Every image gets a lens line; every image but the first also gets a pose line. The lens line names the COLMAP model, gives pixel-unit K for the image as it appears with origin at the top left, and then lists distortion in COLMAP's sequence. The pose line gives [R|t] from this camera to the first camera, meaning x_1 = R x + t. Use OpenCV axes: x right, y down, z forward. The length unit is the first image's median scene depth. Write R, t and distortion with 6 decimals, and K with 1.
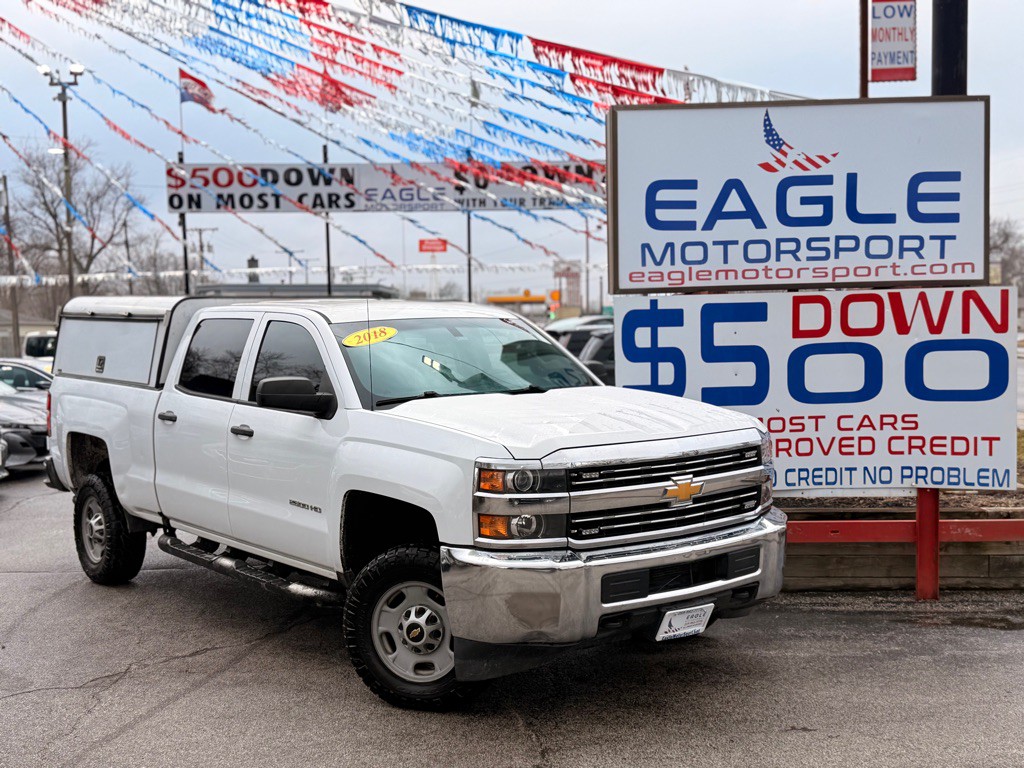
lens RADIAL K [[1262.3, 0, 512.0], [0, 1262.3, 384.0], [0, 0, 1]] dist [0.206790, -0.458047]
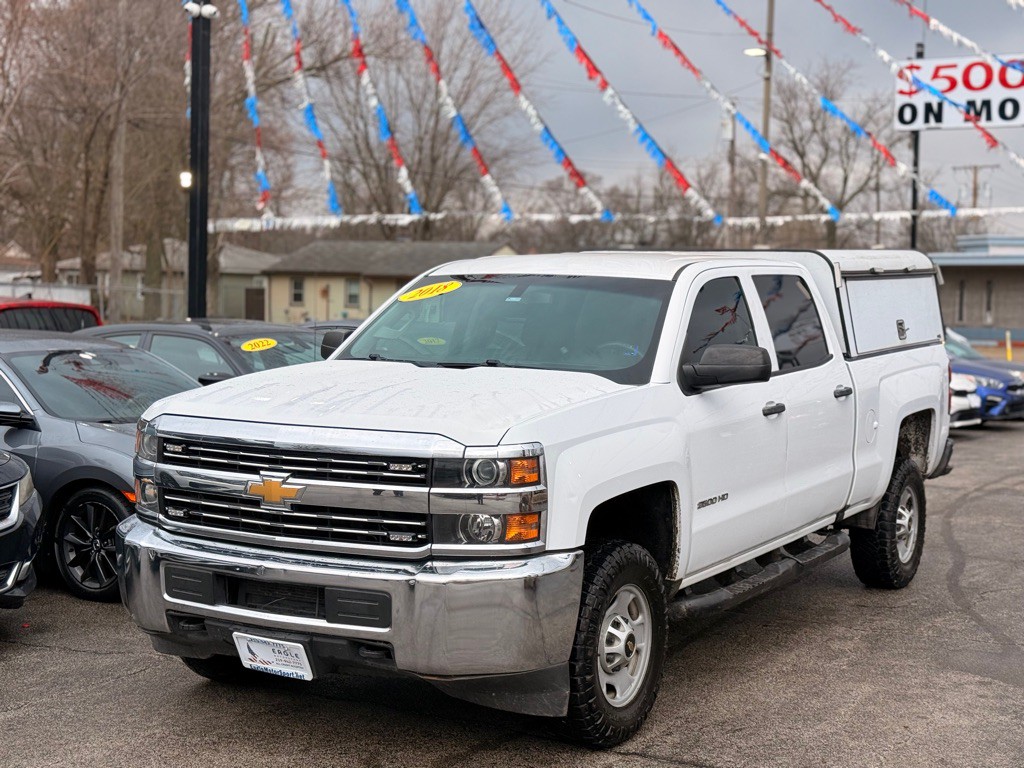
lens RADIAL K [[1554.4, 0, 526.5], [0, 1554.4, 389.2], [0, 0, 1]] dist [0.140301, 0.020739]
pose [[0.866922, 0.065465, -0.494126, -0.011764], [-0.057667, 0.997854, 0.031029, -0.017472], [0.495097, 0.001595, 0.868836, 0.503679]]
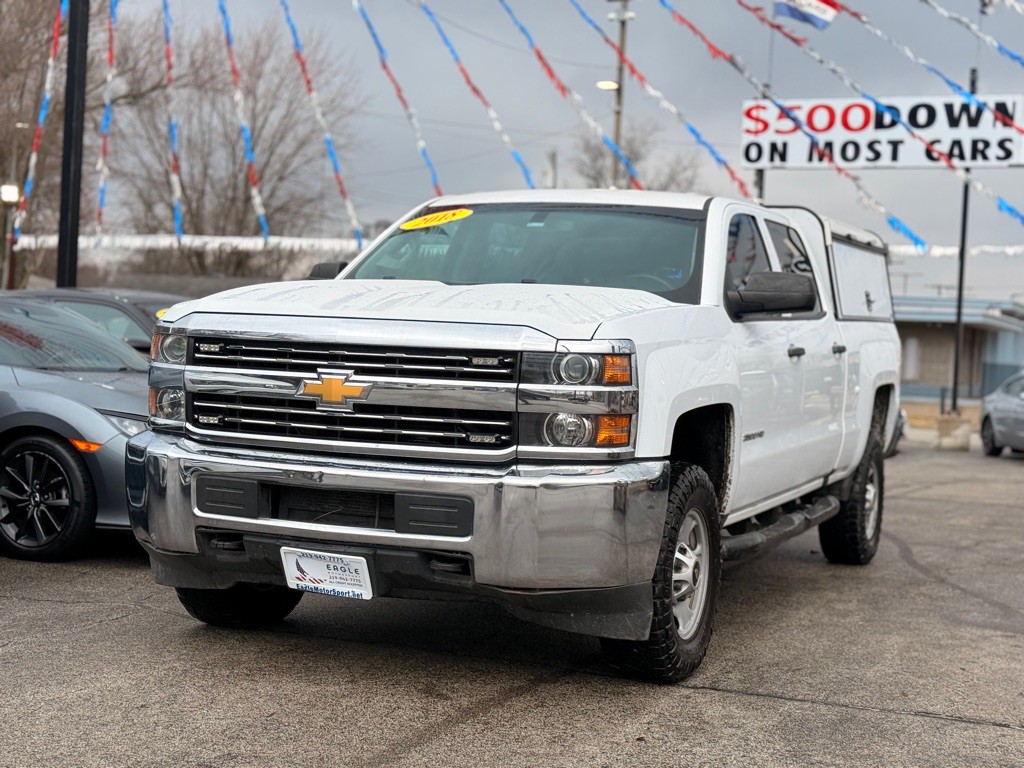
lens RADIAL K [[1552.4, 0, 512.0], [0, 1552.4, 384.0], [0, 0, 1]] dist [0.162990, -0.109379]
pose [[0.919726, 0.067643, -0.386689, -0.134537], [-0.080198, 0.996644, -0.016407, 0.054529], [0.384281, 0.046102, 0.922064, 0.499592]]
